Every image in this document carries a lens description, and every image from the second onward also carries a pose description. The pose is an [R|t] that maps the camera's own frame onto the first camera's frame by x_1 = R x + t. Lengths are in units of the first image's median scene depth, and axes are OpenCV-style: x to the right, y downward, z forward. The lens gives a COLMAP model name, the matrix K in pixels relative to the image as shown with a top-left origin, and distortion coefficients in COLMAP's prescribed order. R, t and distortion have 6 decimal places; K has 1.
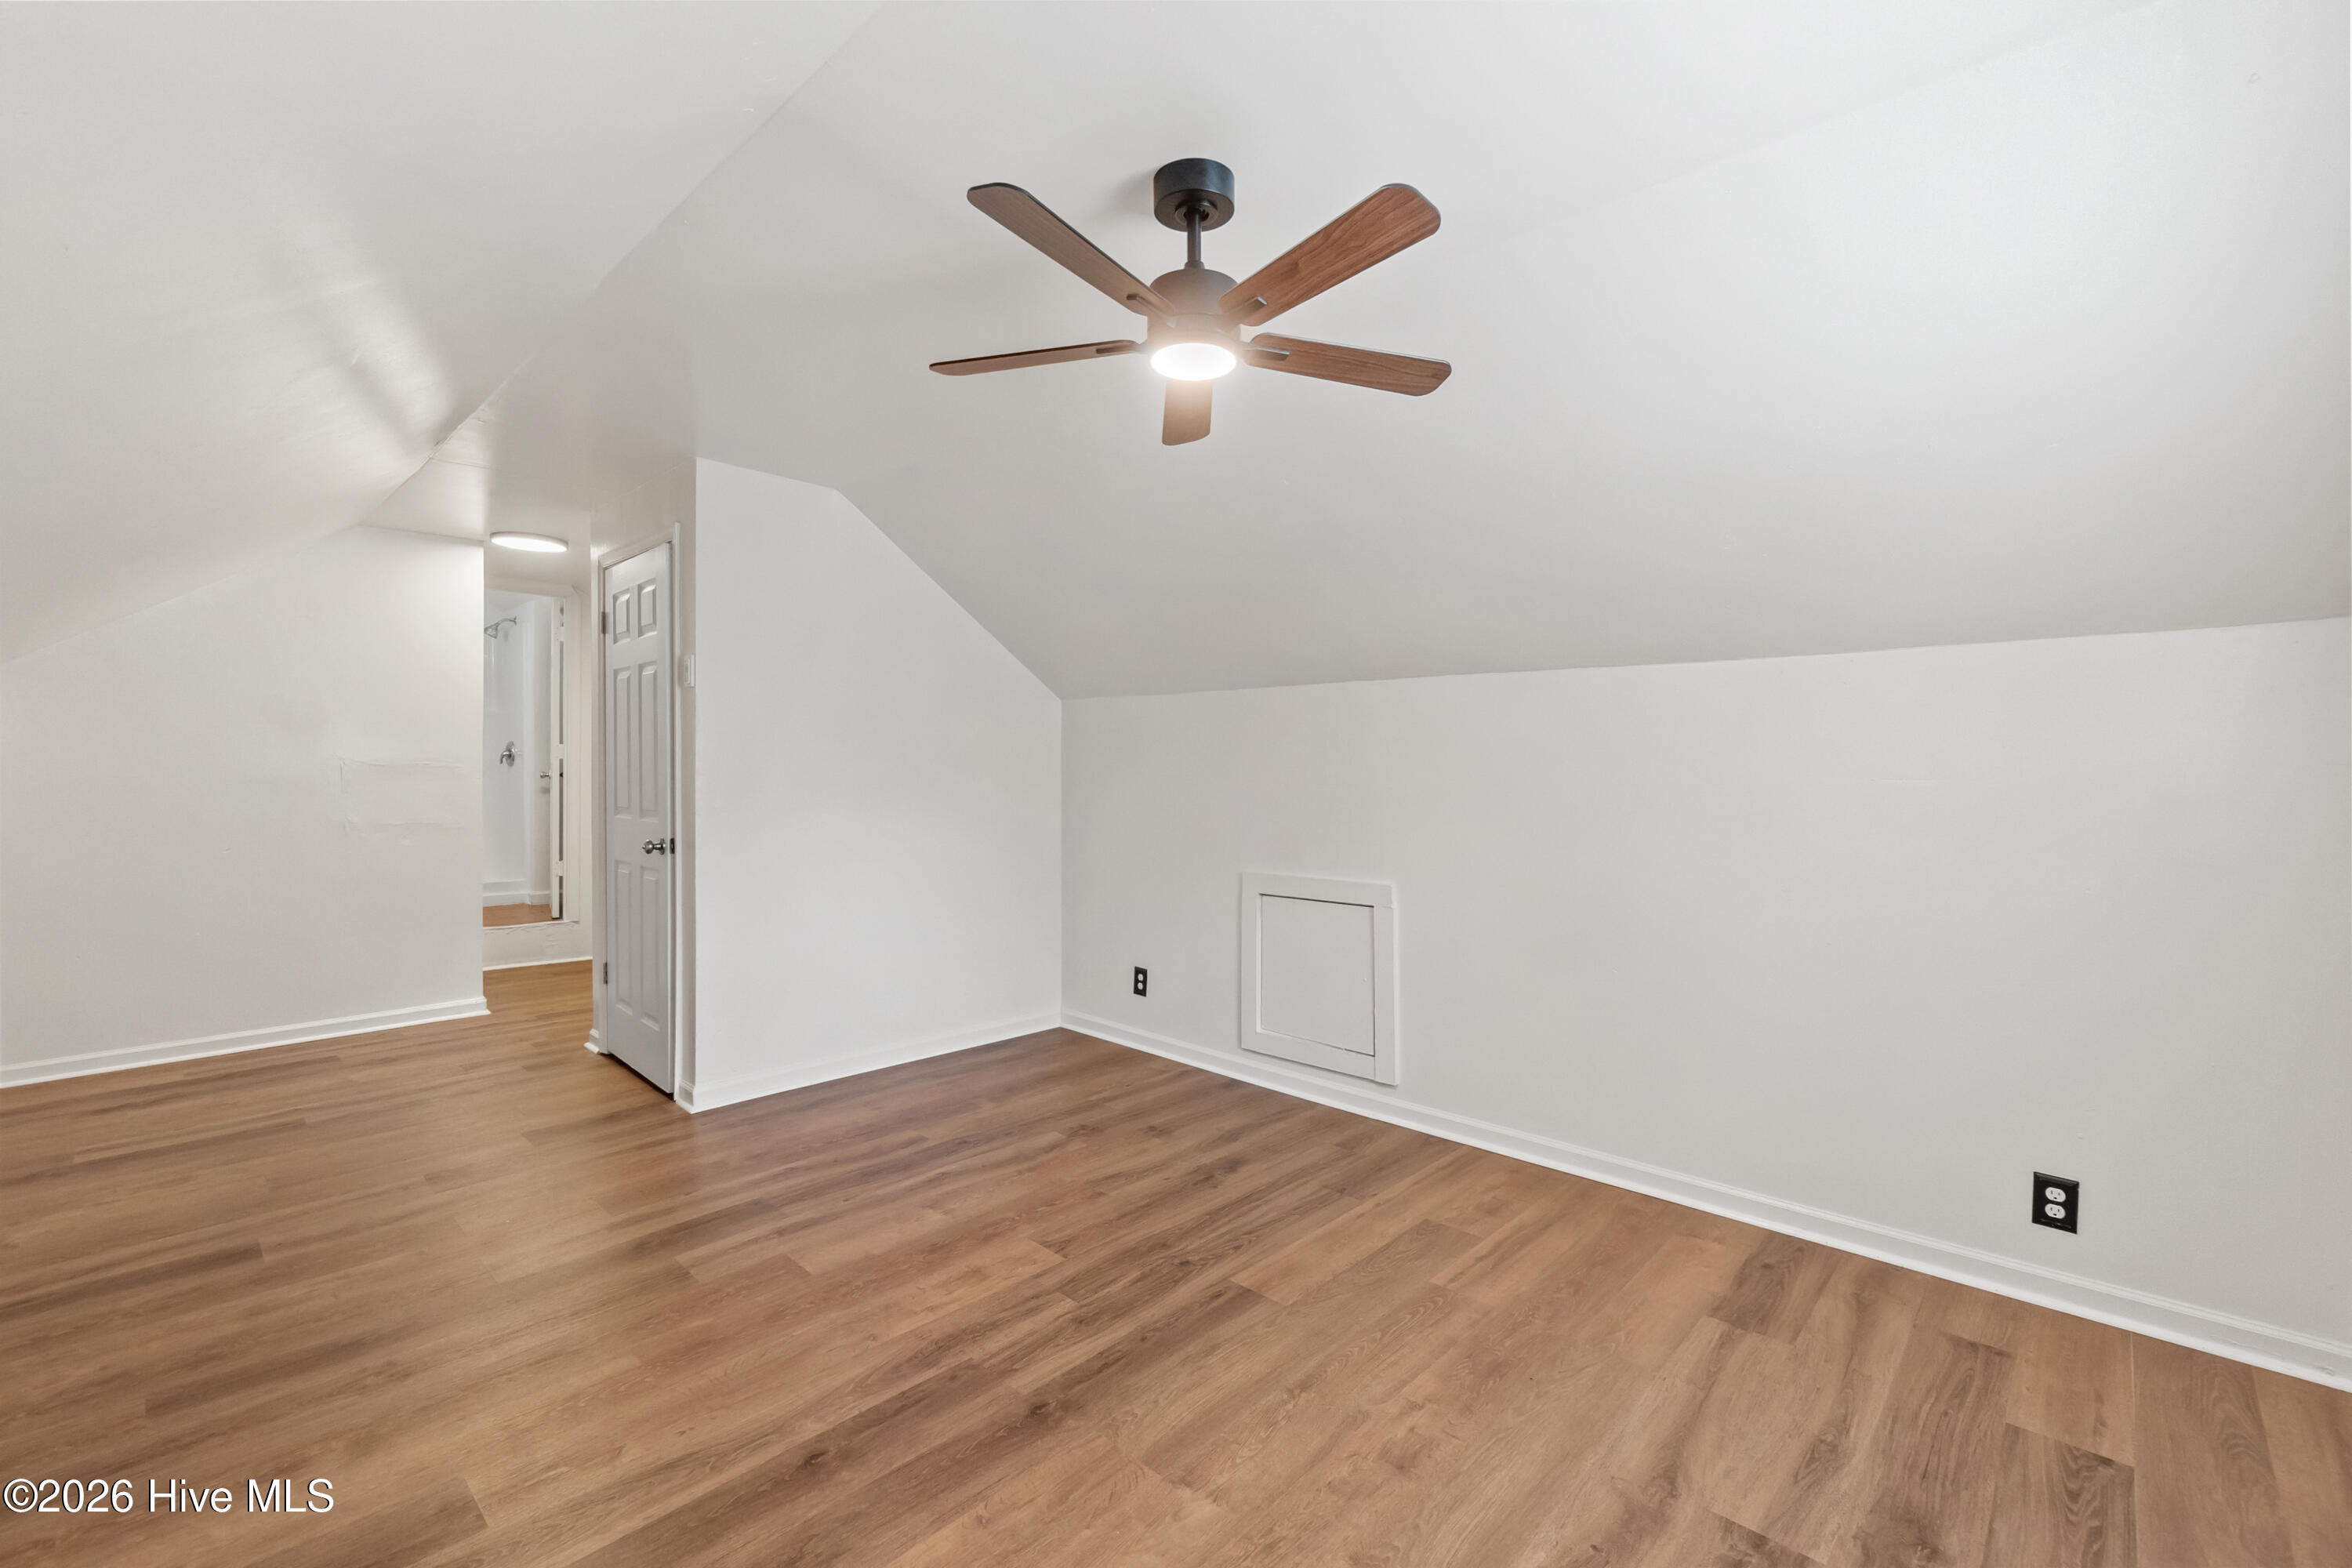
lens RADIAL K [[1008.5, 0, 1160.4], [0, 1008.5, 765.8], [0, 0, 1]] dist [-0.013875, 0.004430]
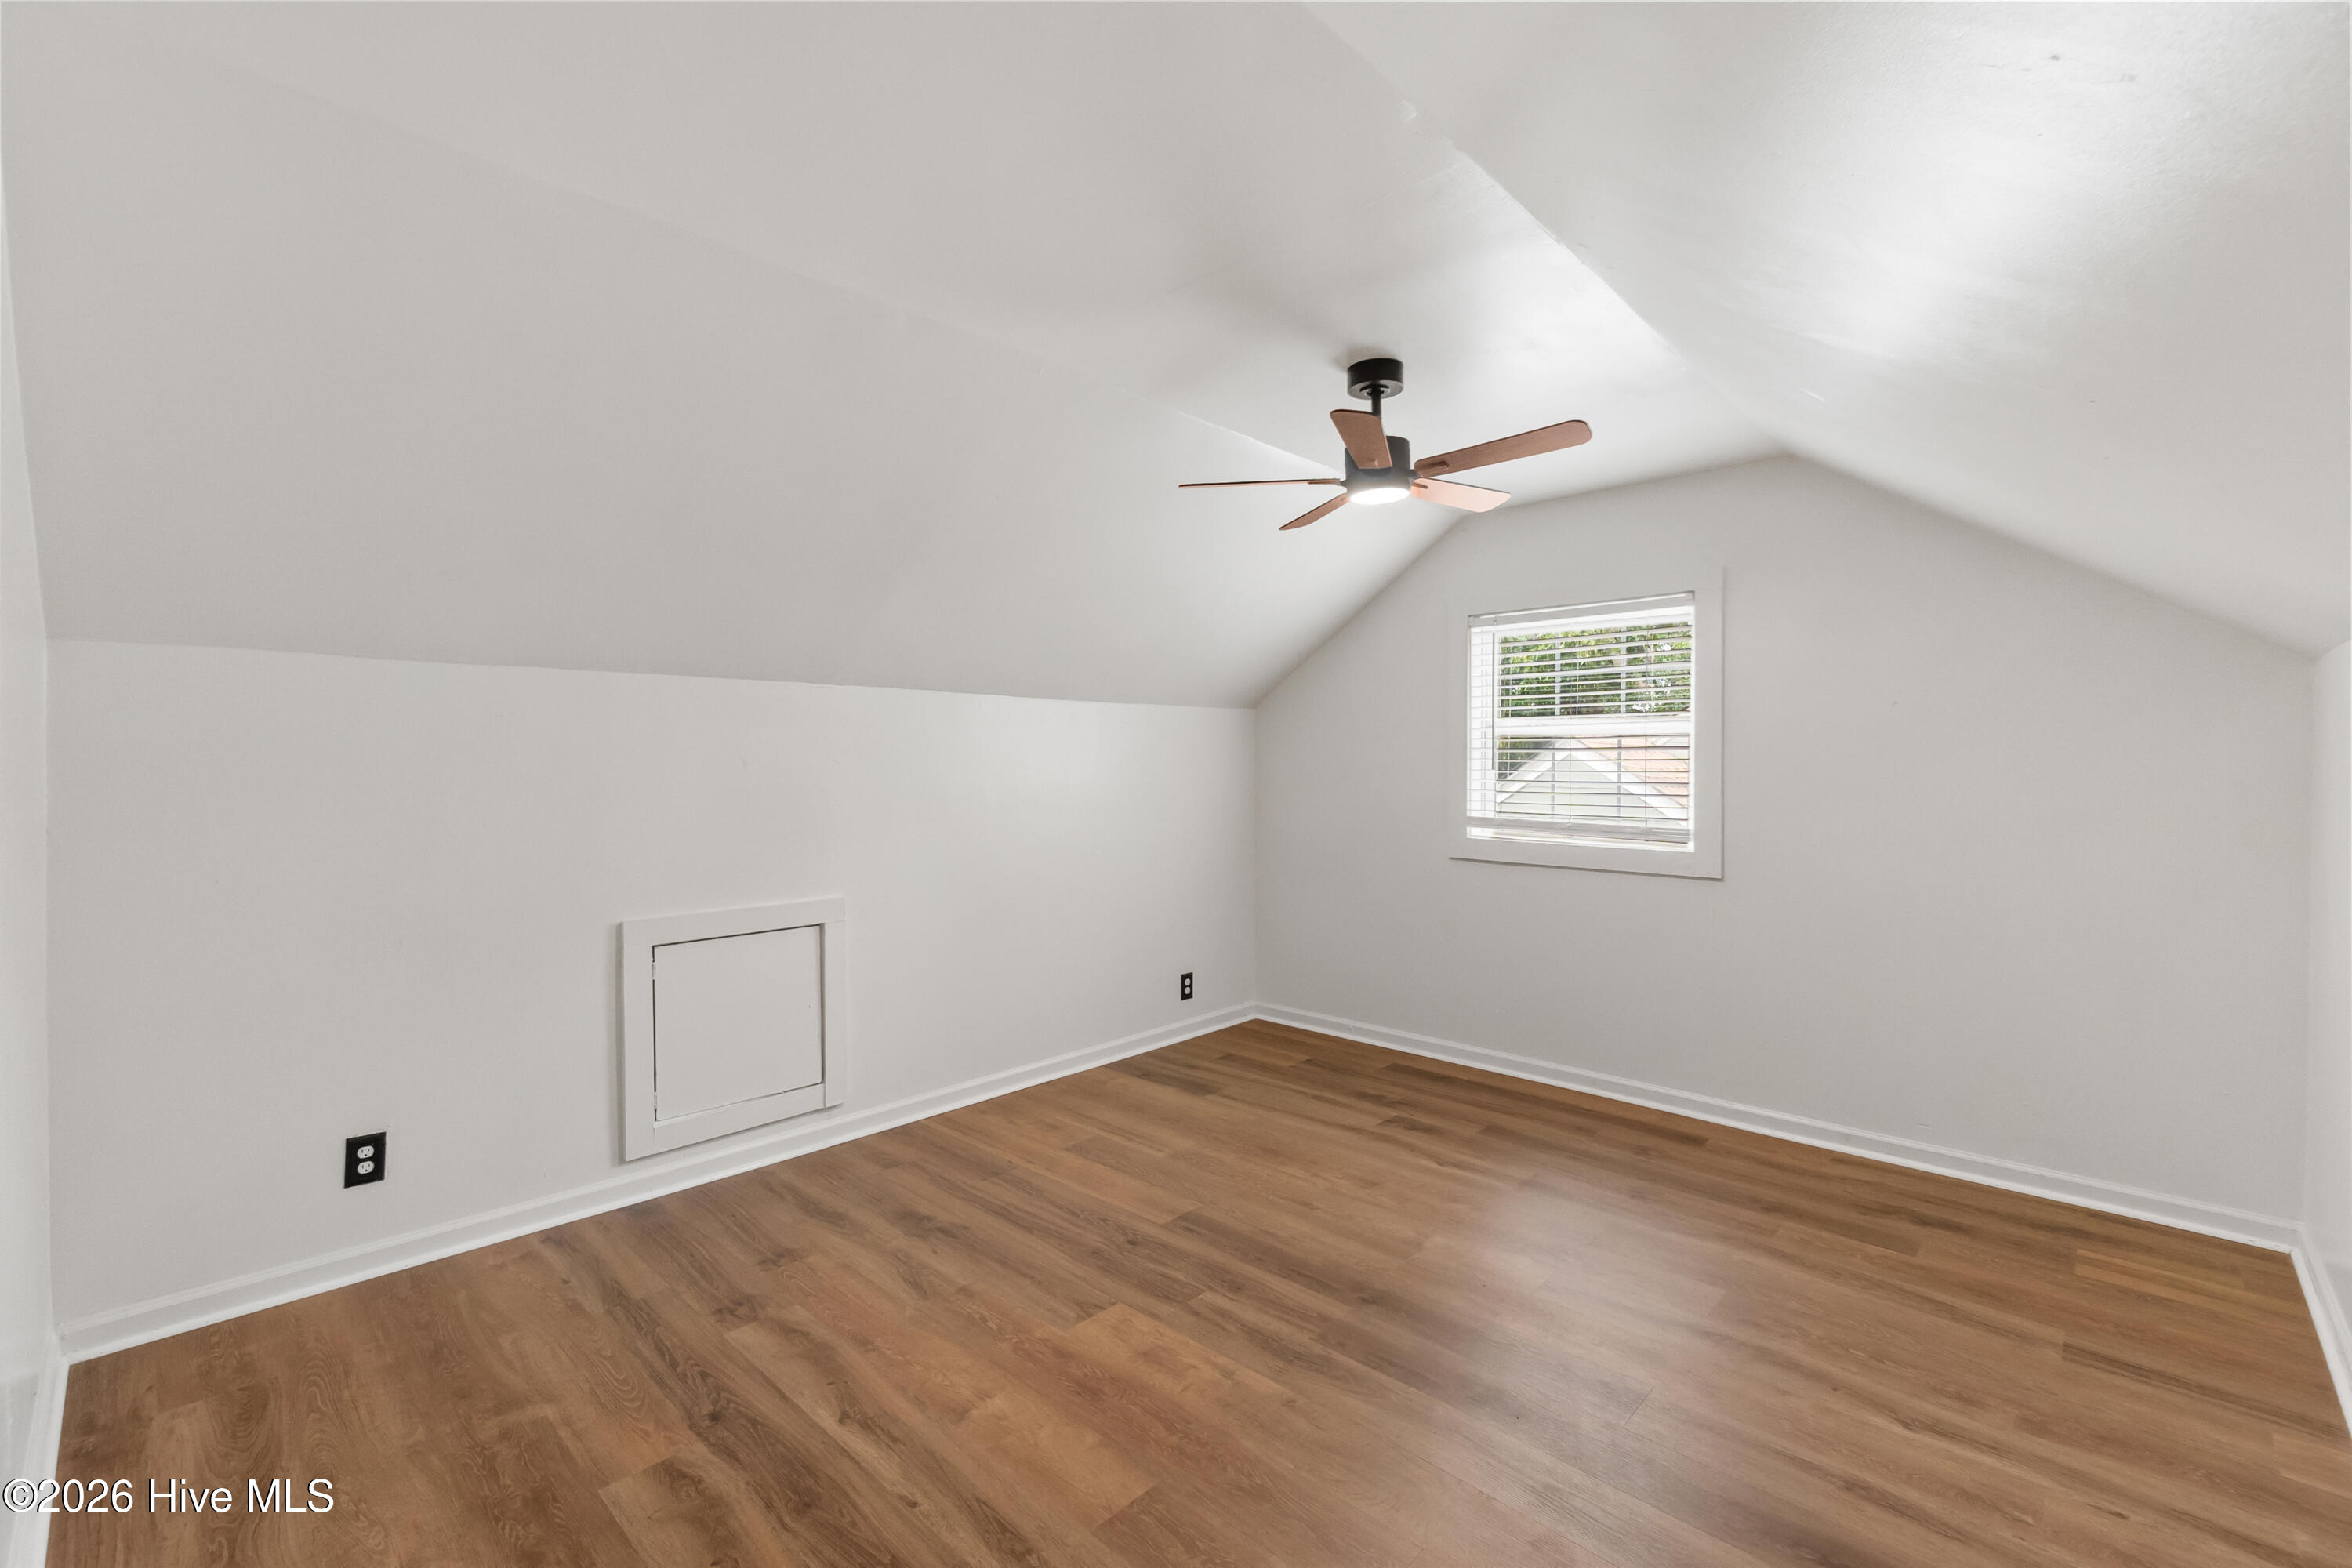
lens RADIAL K [[1008.5, 0, 1160.4], [0, 1008.5, 765.8], [0, 0, 1]] dist [-0.013875, 0.004430]
pose [[-0.006338, -0.004640, 0.999969, -1.022980], [0.004825, 0.999977, 0.004671, -0.018835], [-0.999968, 0.004855, -0.006315, 0.950921]]
